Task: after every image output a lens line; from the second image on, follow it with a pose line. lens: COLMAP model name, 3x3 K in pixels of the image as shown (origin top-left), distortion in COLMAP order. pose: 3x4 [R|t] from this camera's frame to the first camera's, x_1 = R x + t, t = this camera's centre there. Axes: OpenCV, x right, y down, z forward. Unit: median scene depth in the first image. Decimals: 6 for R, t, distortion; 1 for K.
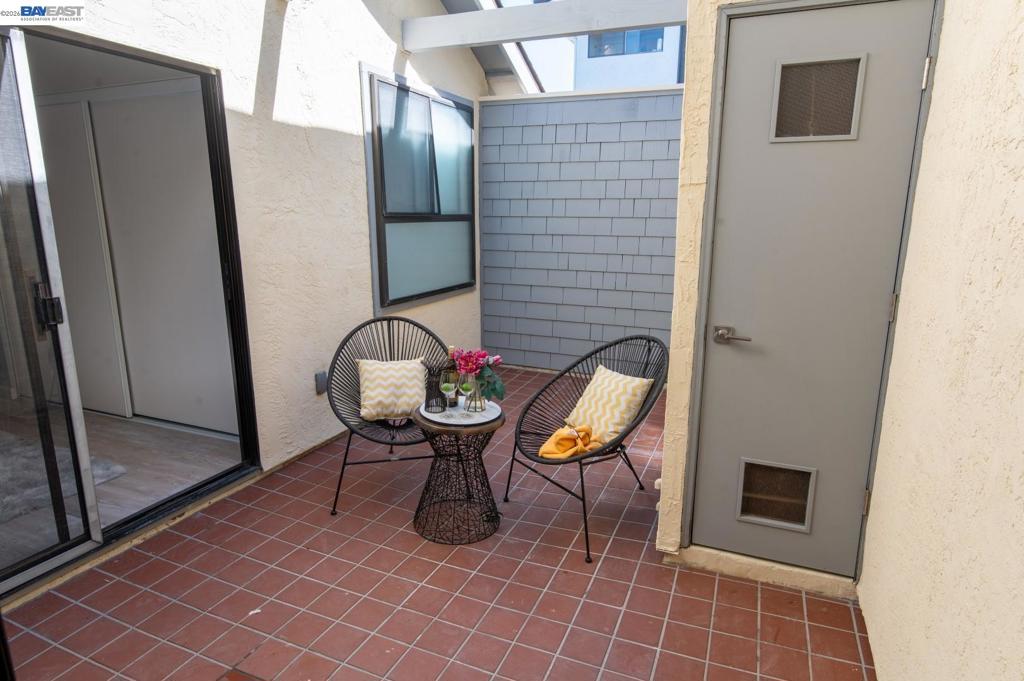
lens RADIAL K [[560.3, 0, 508.9], [0, 560.3, 336.0], [0, 0, 1]] dist [0.015937, -0.008769]
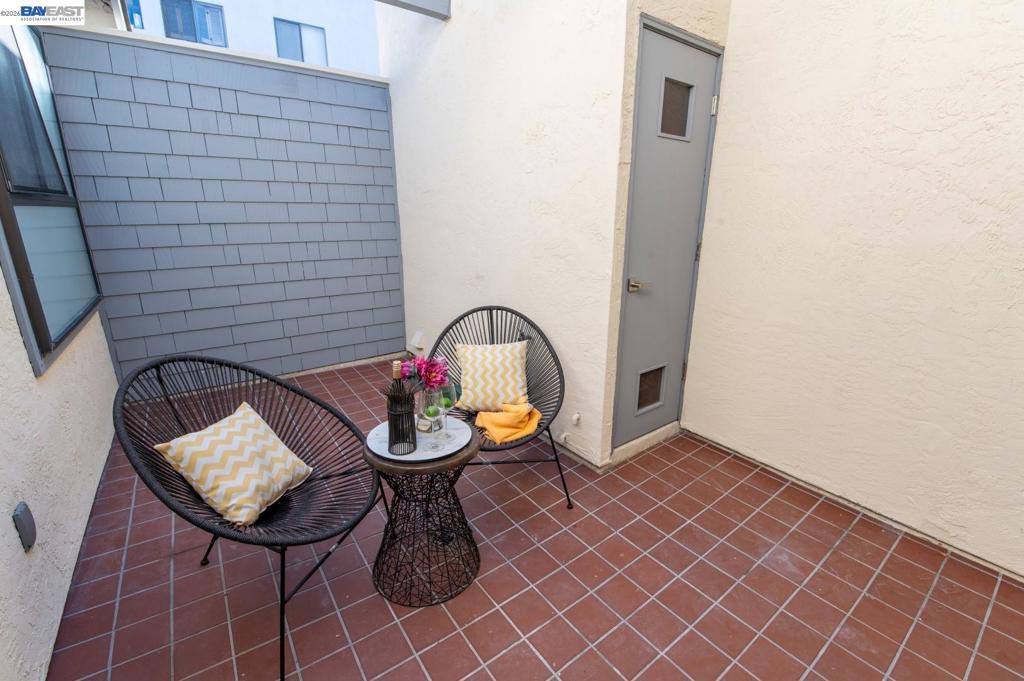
lens RADIAL K [[440.7, 0, 510.0], [0, 440.7, 341.5], [0, 0, 1]] dist [-0.006013, -0.008719]
pose [[0.509394, -0.242820, 0.825564, -0.441296], [0.182137, 0.968051, 0.172346, -0.071264], [-0.841037, 0.062574, 0.537346, 0.480822]]
